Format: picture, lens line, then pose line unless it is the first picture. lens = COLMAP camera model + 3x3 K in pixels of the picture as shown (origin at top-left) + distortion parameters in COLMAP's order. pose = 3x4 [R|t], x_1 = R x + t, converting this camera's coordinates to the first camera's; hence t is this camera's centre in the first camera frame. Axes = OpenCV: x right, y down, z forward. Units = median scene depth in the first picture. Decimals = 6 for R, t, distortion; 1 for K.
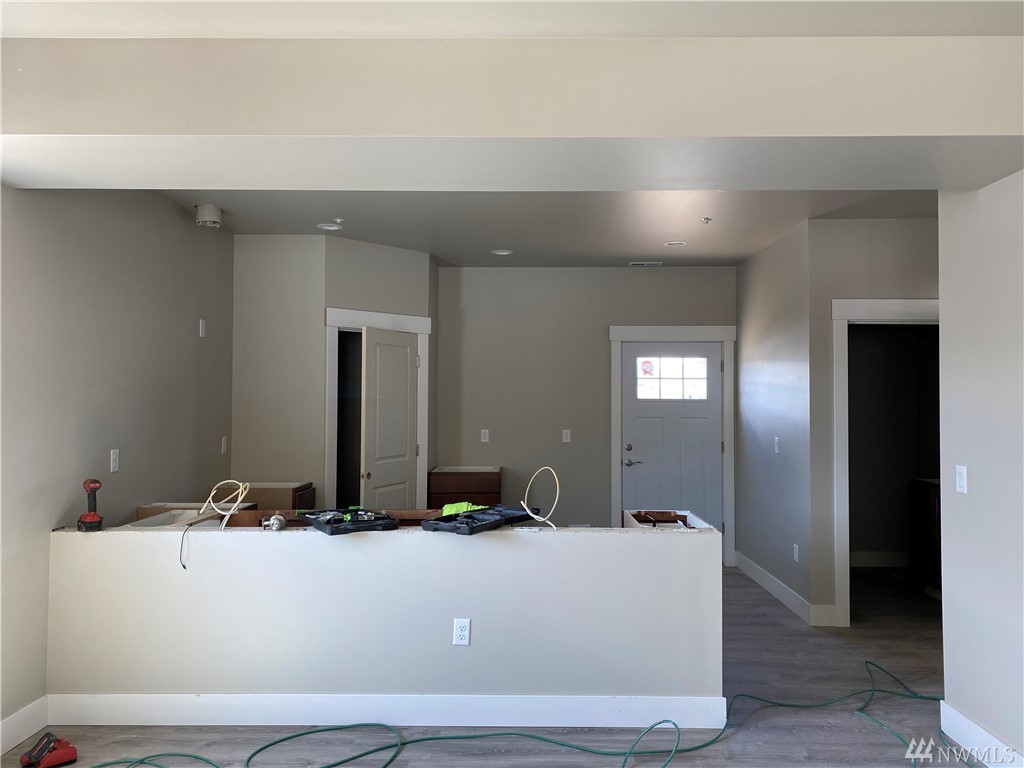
lens RADIAL K [[781.7, 0, 522.8], [0, 781.7, 389.8], [0, 0, 1]] dist [0.046449, -0.053231]
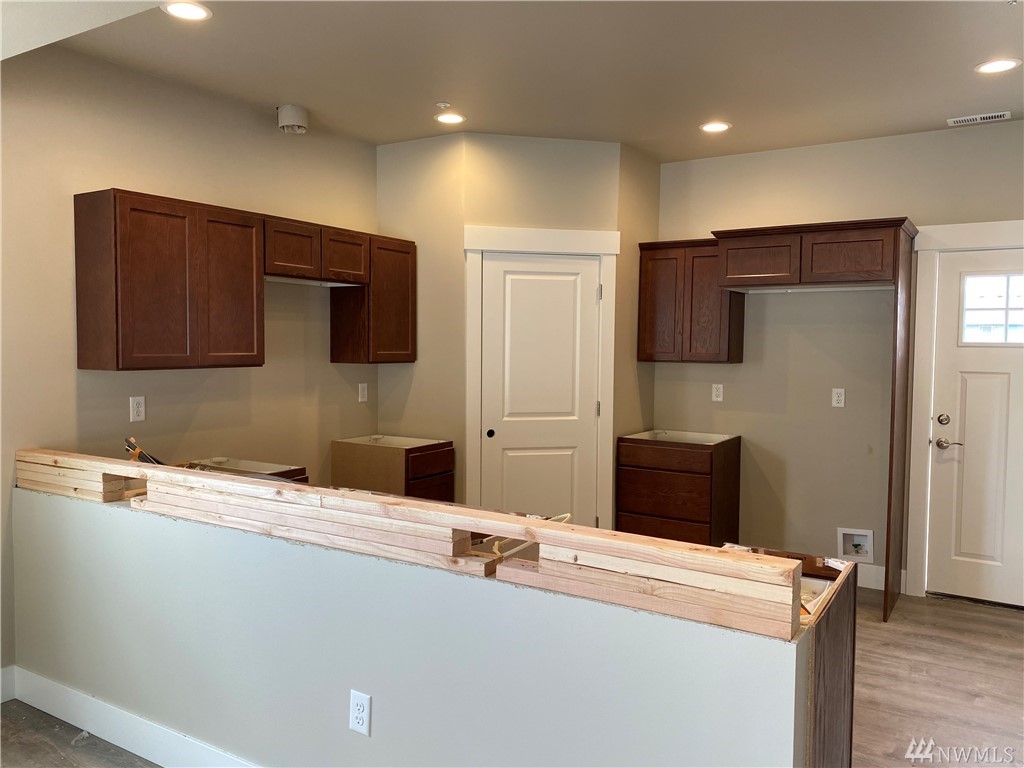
lens RADIAL K [[781.7, 0, 519.4], [0, 781.7, 378.4], [0, 0, 1]] dist [0.046449, -0.053231]
pose [[0.851412, 0.027228, -0.523790, 0.176942], [0.000693, 0.998592, 0.053034, 0.006537], [0.524496, -0.045517, 0.850195, 0.281071]]
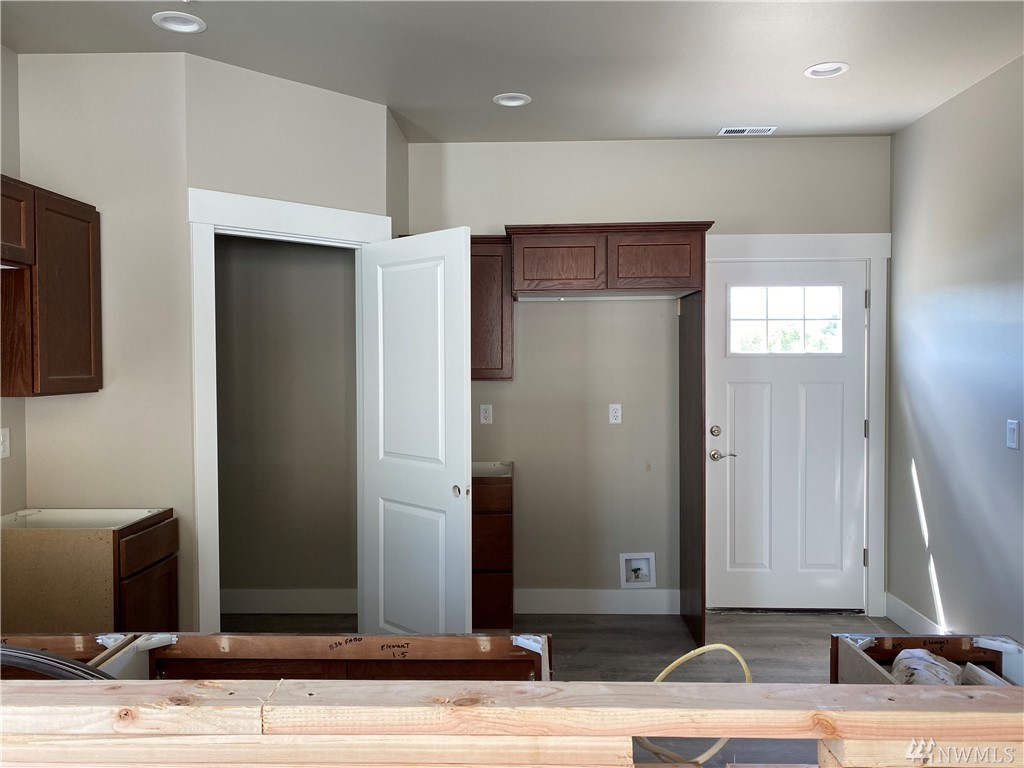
lens RADIAL K [[781.7, 0, 514.8], [0, 781.7, 376.6], [0, 0, 1]] dist [0.046449, -0.053231]
pose [[0.999763, -0.009049, -0.019801, -0.013009], [0.009701, 0.999404, 0.033115, 0.007601], [0.019489, -0.033299, 0.999255, 0.371616]]
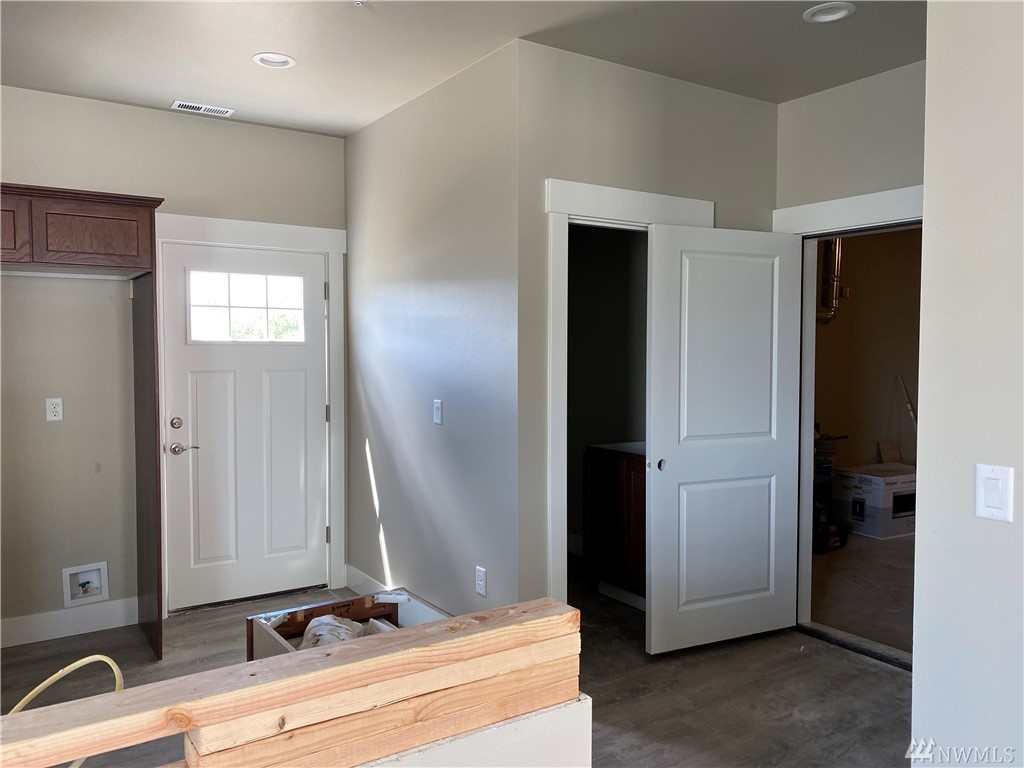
lens RADIAL K [[781.7, 0, 504.8], [0, 781.7, 380.6], [0, 0, 1]] dist [0.046449, -0.053231]
pose [[0.831180, -0.028386, 0.555279, 0.011846], [-0.001057, 0.998613, 0.052631, 0.009957], [-0.556003, -0.044333, 0.829997, 0.370775]]
